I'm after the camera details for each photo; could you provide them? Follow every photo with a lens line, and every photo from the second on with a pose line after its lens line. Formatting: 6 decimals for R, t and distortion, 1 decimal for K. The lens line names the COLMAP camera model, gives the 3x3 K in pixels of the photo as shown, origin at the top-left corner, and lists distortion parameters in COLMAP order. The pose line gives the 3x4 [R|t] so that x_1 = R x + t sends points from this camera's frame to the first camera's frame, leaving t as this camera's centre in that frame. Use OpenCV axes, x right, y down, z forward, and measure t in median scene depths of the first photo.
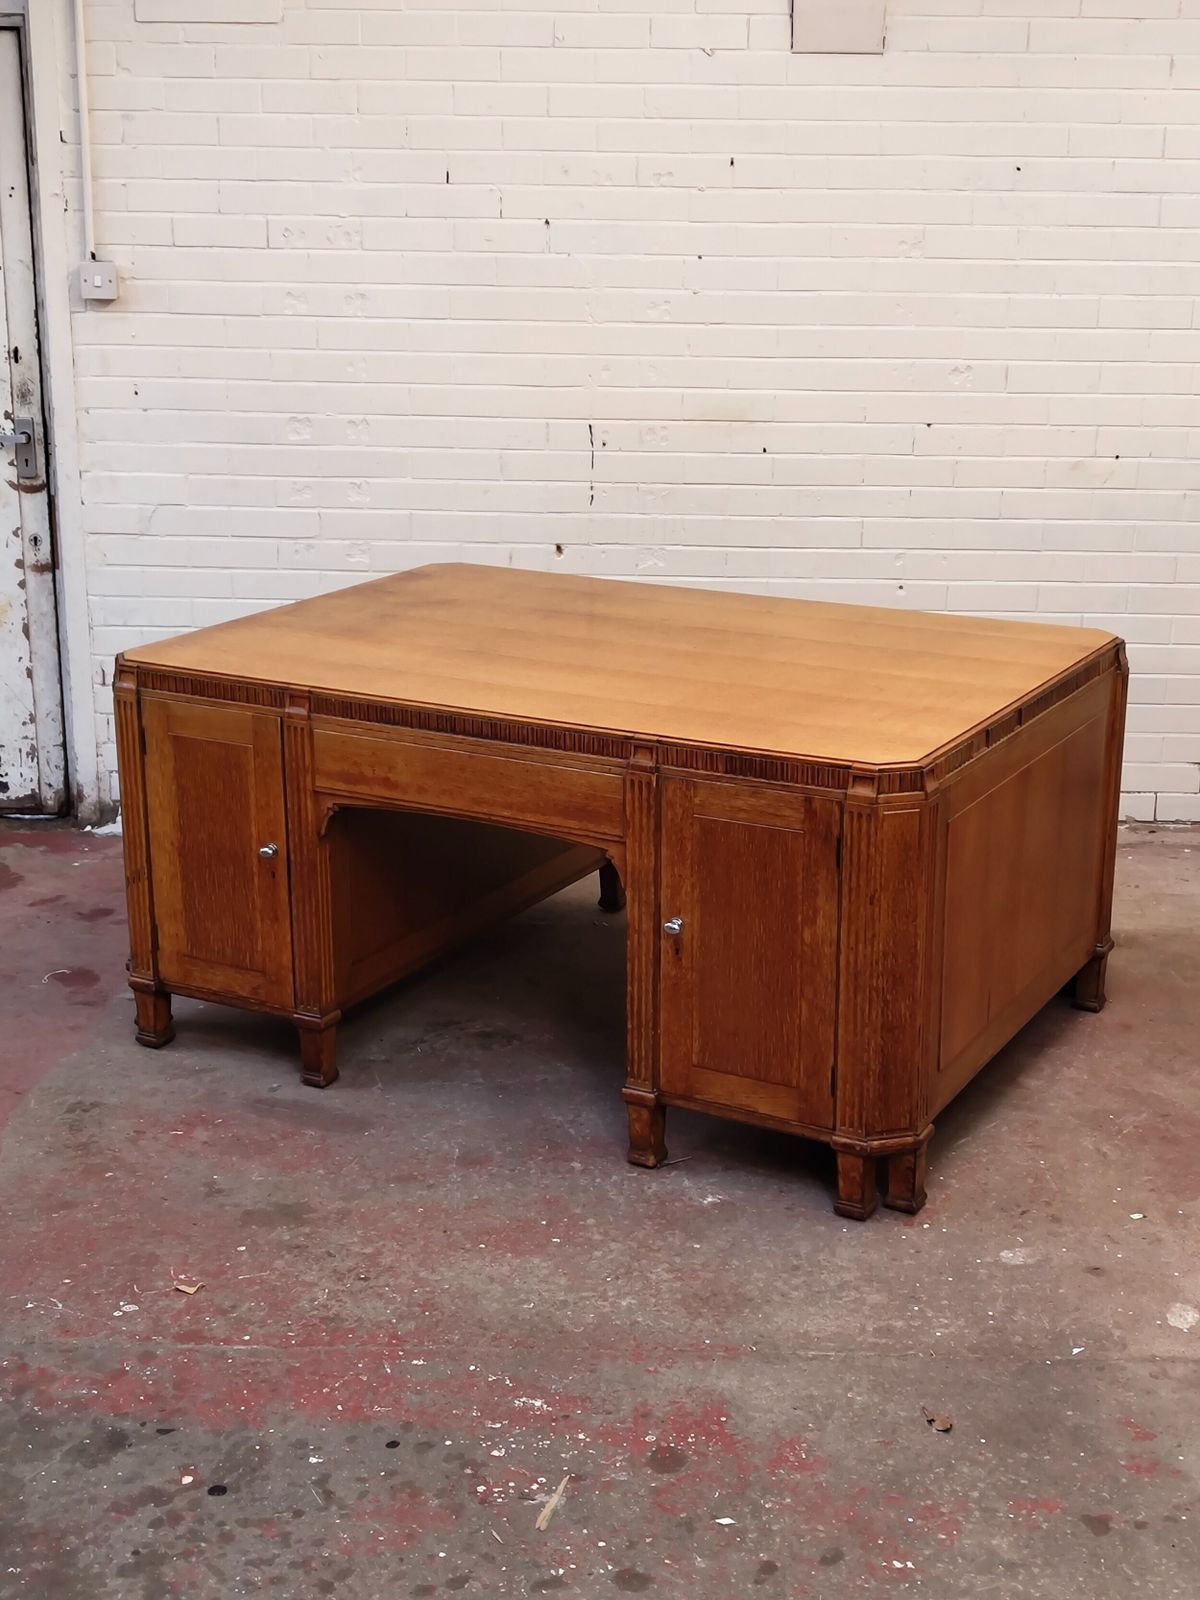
lens RADIAL K [[2144.4, 0, 621.5], [0, 2144.4, 795.2], [0, 0, 1]] dist [0.149485, -0.555037]
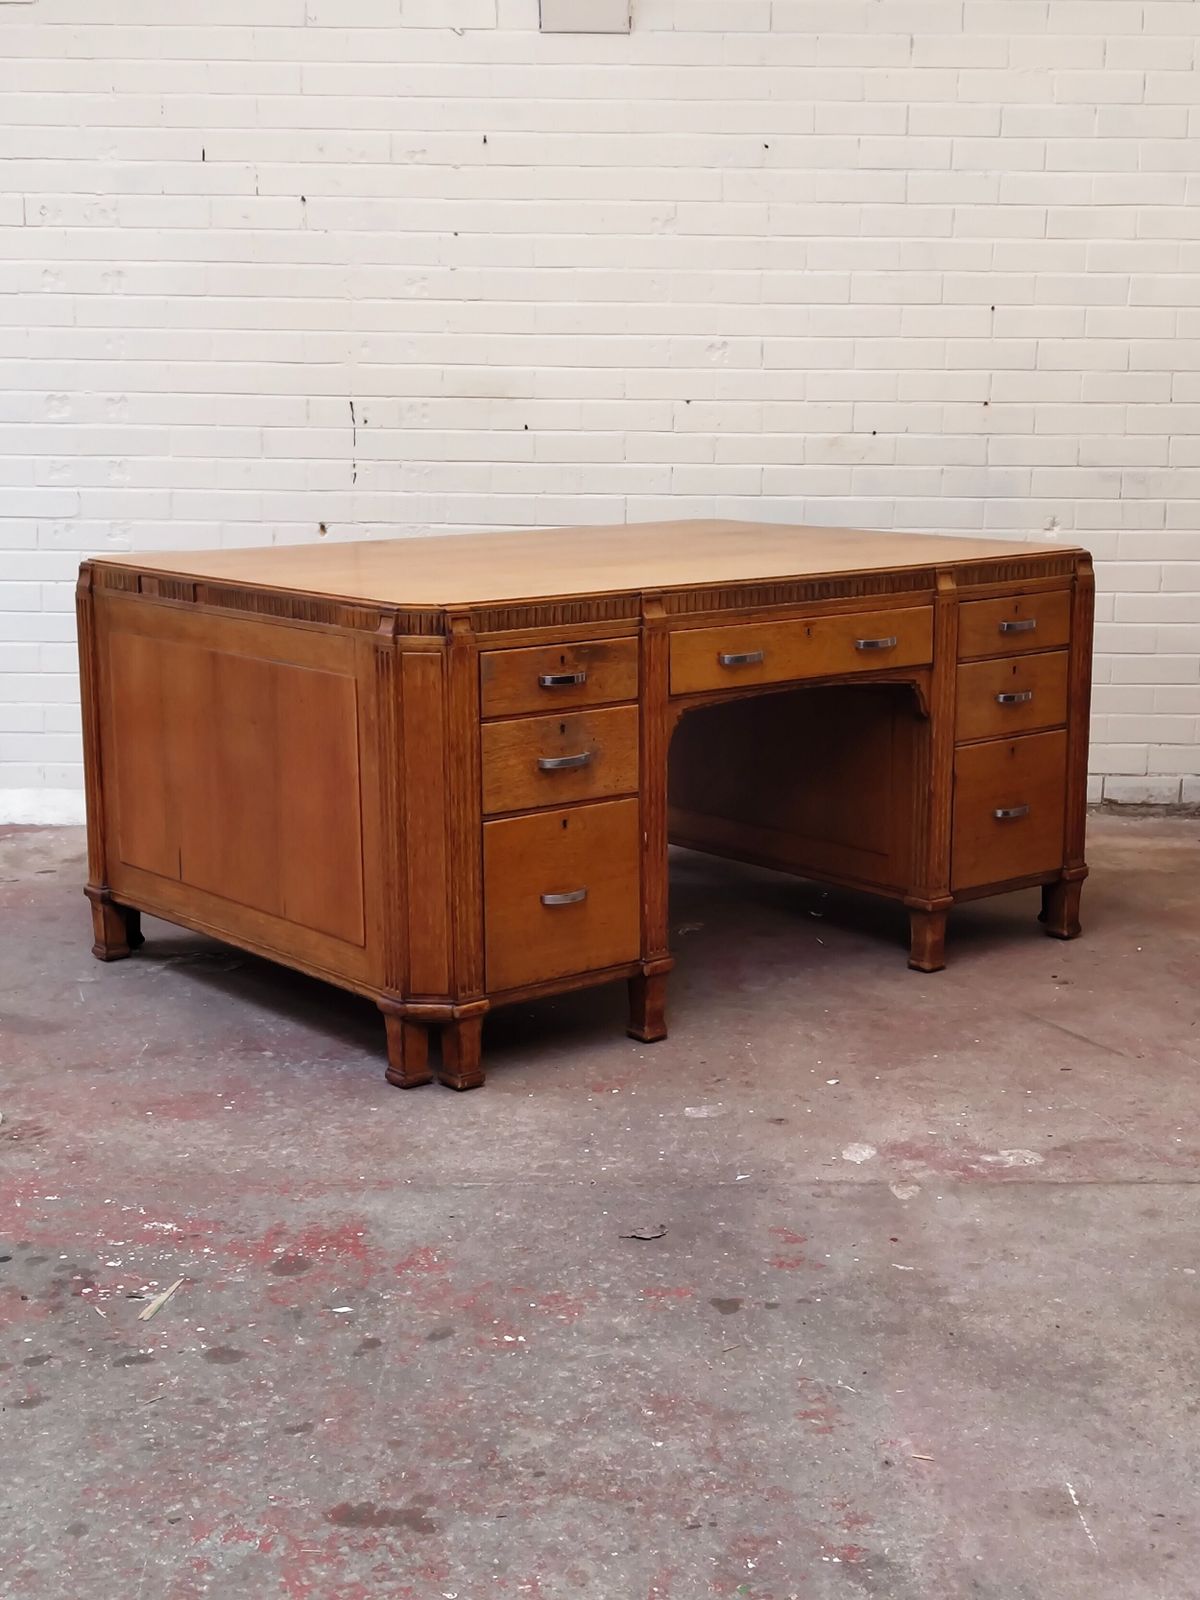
lens RADIAL K [[2133.8, 0, 600.9], [0, 2133.8, 809.8], [0, 0, 1]] dist [0.165311, -0.641448]
pose [[0.999573, -0.008854, 0.027843, 0.111563], [0.011163, 0.996411, -0.083907, 0.157746], [-0.027000, 0.084182, 0.996085, 0.029009]]
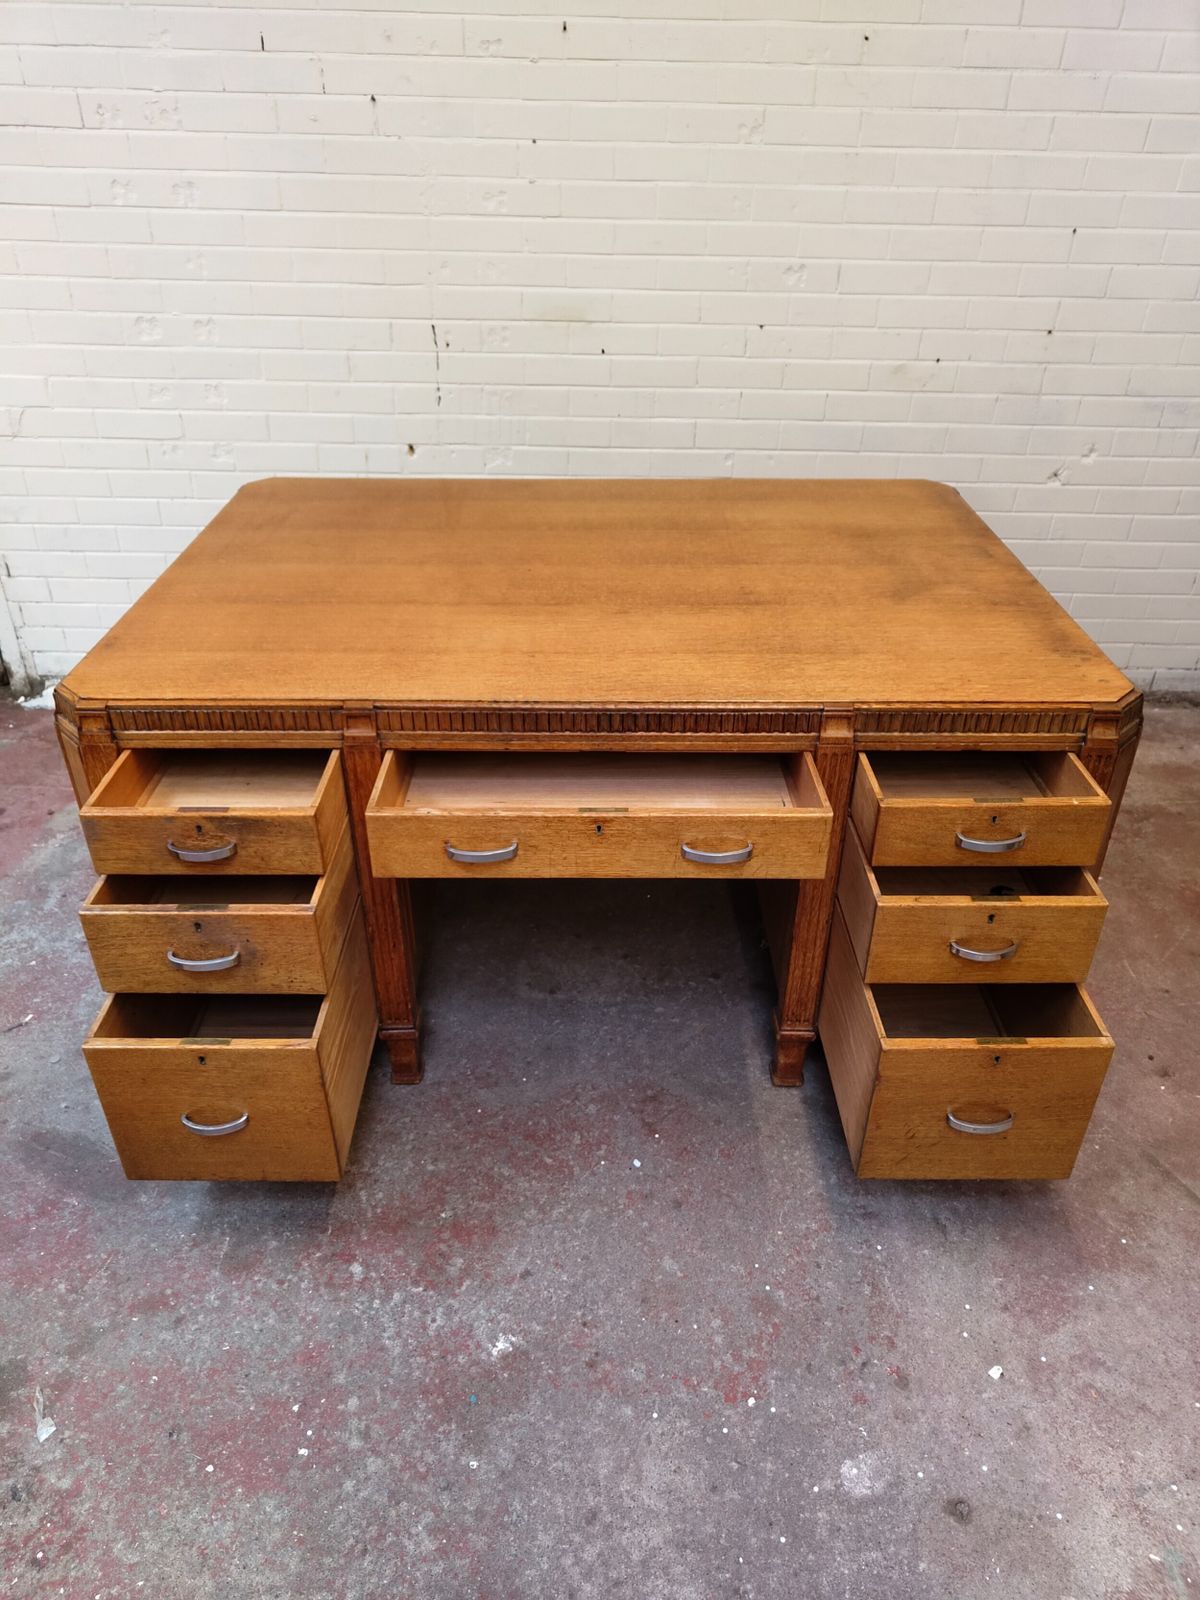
lens RADIAL K [[1101.1, 0, 597.6], [0, 1101.1, 809.5], [0, 0, 1]] dist [0.003780, 0.000846]
pose [[0.999597, -0.010248, 0.026455, 0.073700], [0.002624, 0.961872, 0.273487, -0.144675], [-0.028249, -0.273308, 0.961512, 0.666733]]
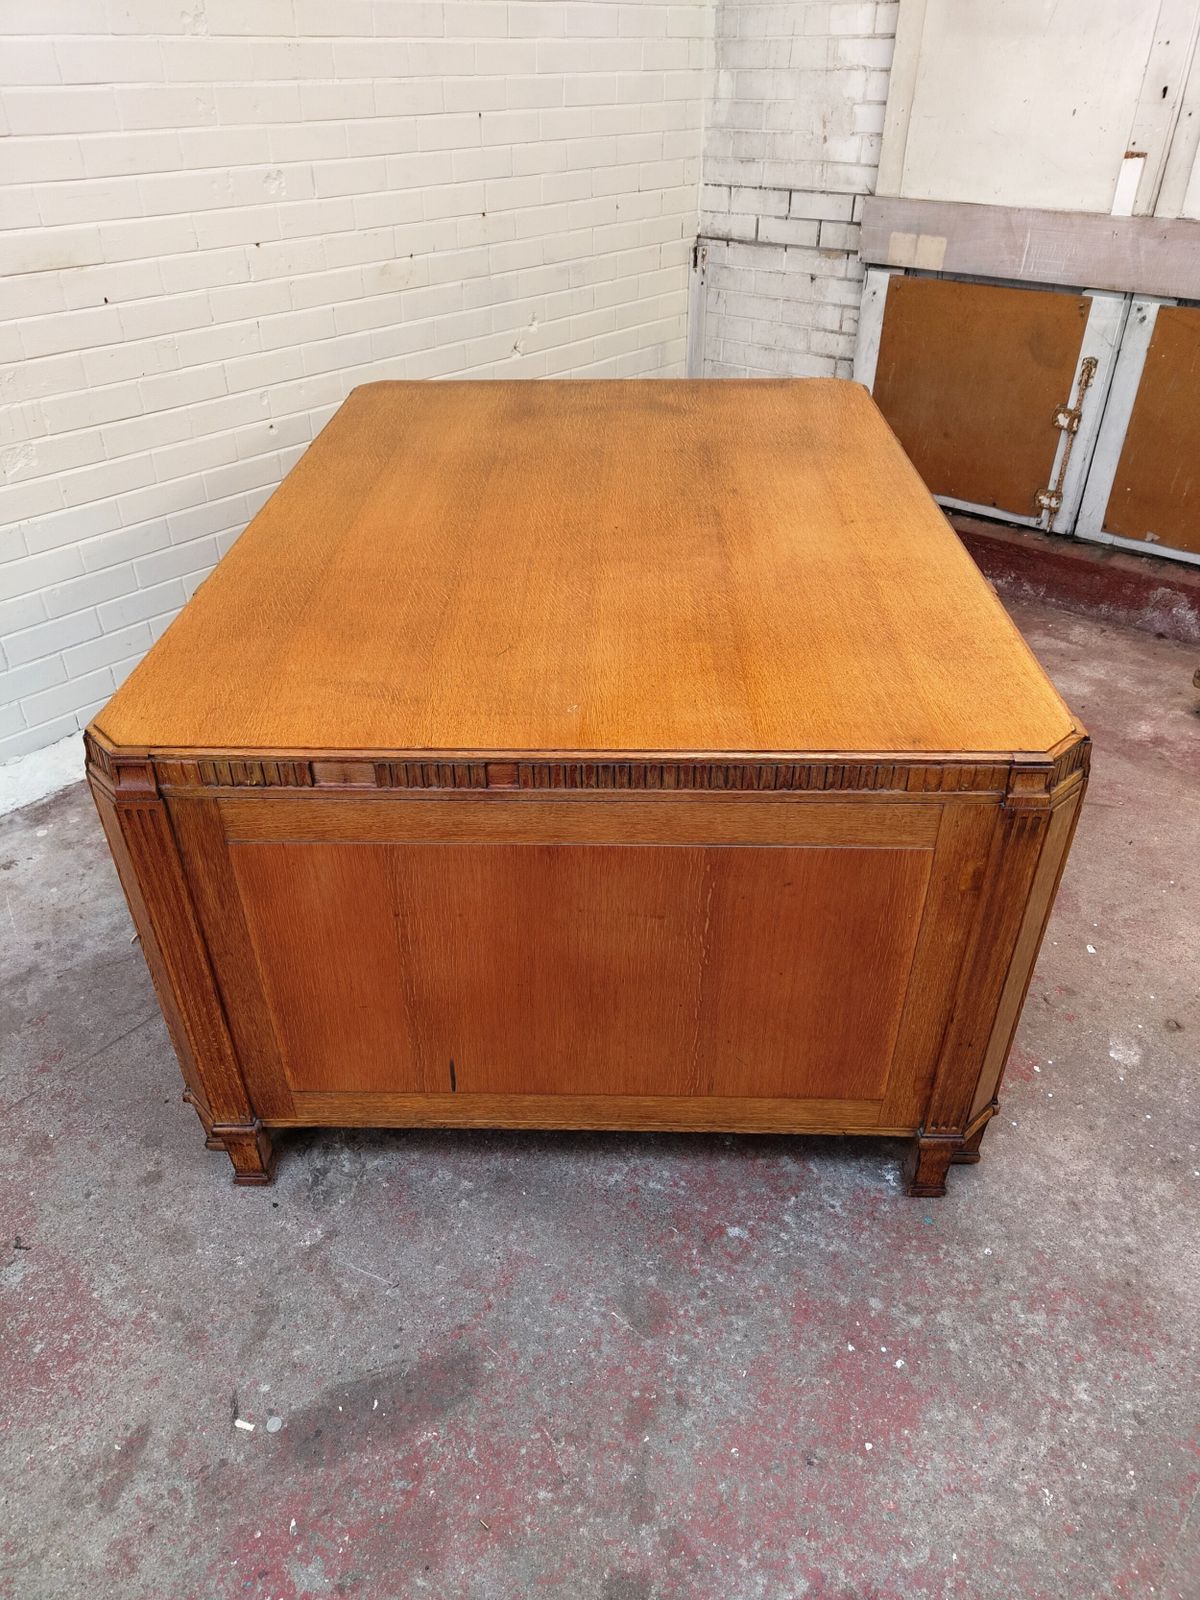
lens RADIAL K [[1096.6, 0, 580.9], [0, 1096.6, 807.8], [0, 0, 1]] dist [0.009779, -0.002066]
pose [[0.642715, -0.448911, 0.620803, -0.272742], [0.233532, 0.886571, 0.399317, -0.173256], [-0.729644, -0.111669, 0.674648, 0.840269]]
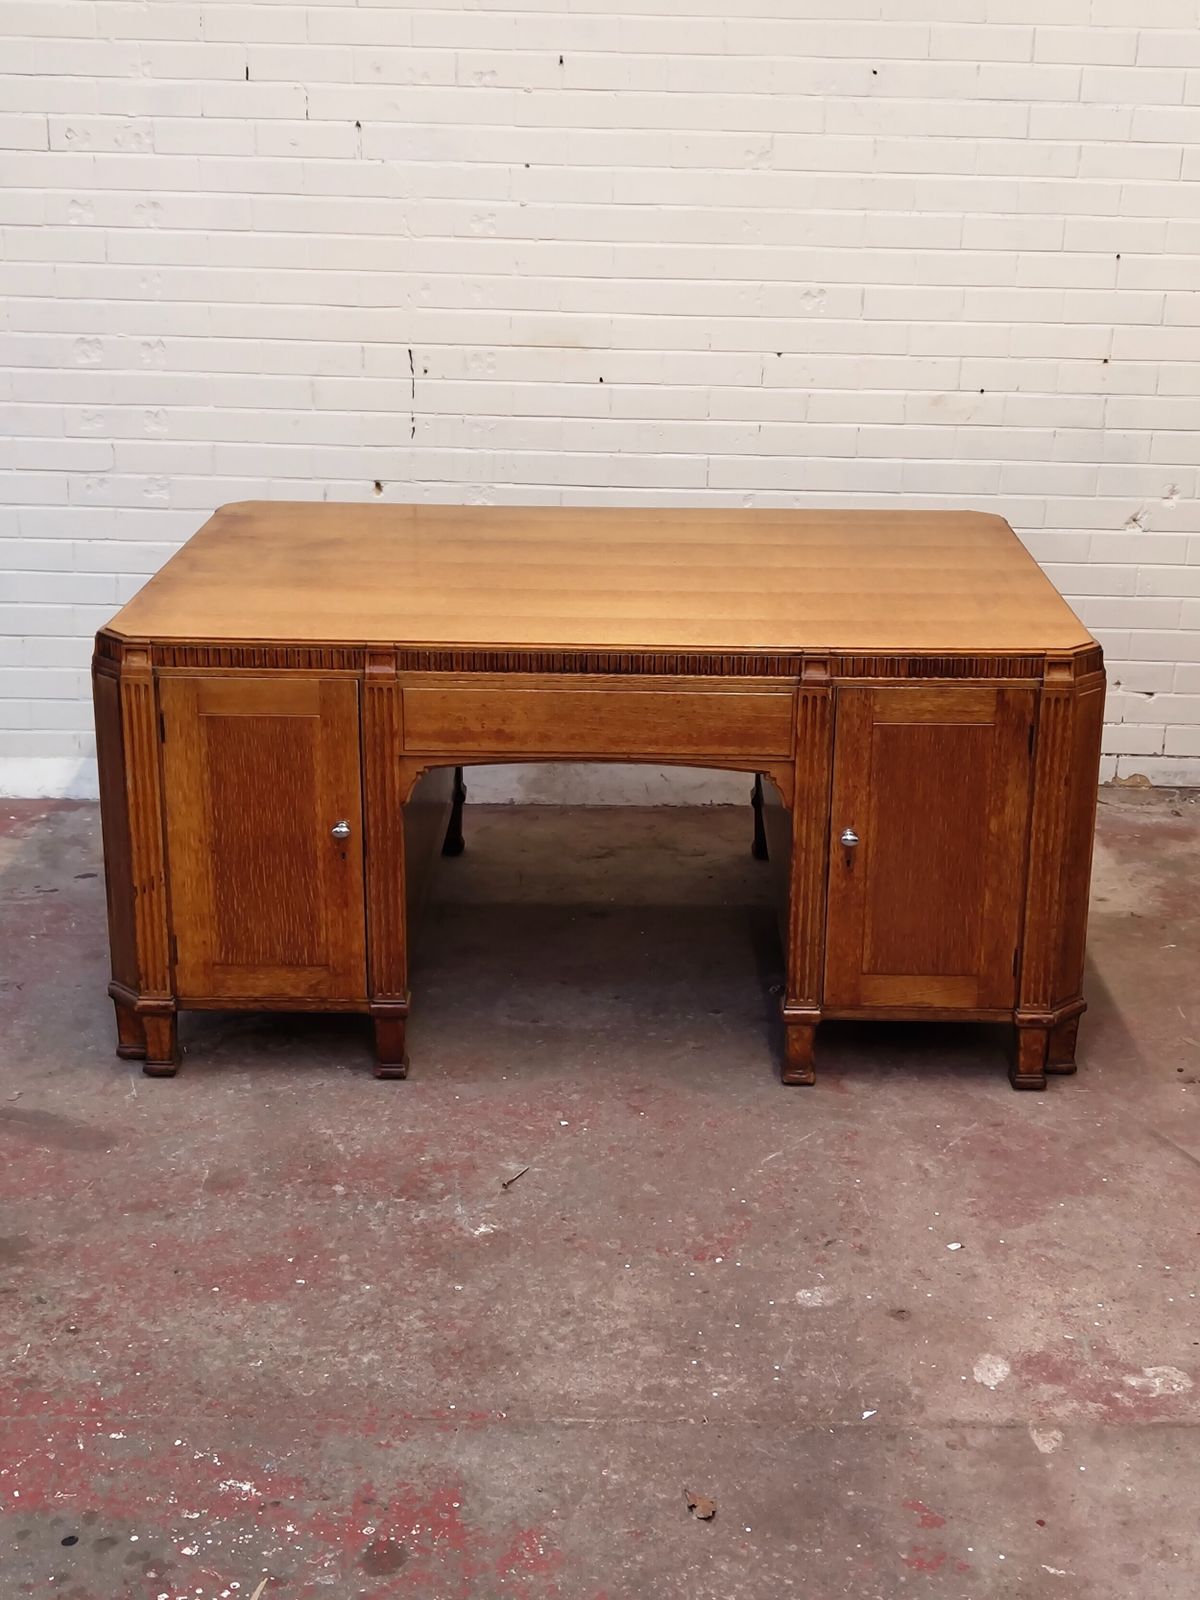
lens RADIAL K [[2150.1, 0, 627.2], [0, 2150.1, 804.9], [0, 0, 1]] dist [0.160164, -0.602120]
pose [[0.999521, 0.001891, 0.030905, 0.076746], [-0.003154, 0.999159, 0.040874, -0.026720], [-0.030802, -0.040952, 0.998686, 0.113974]]
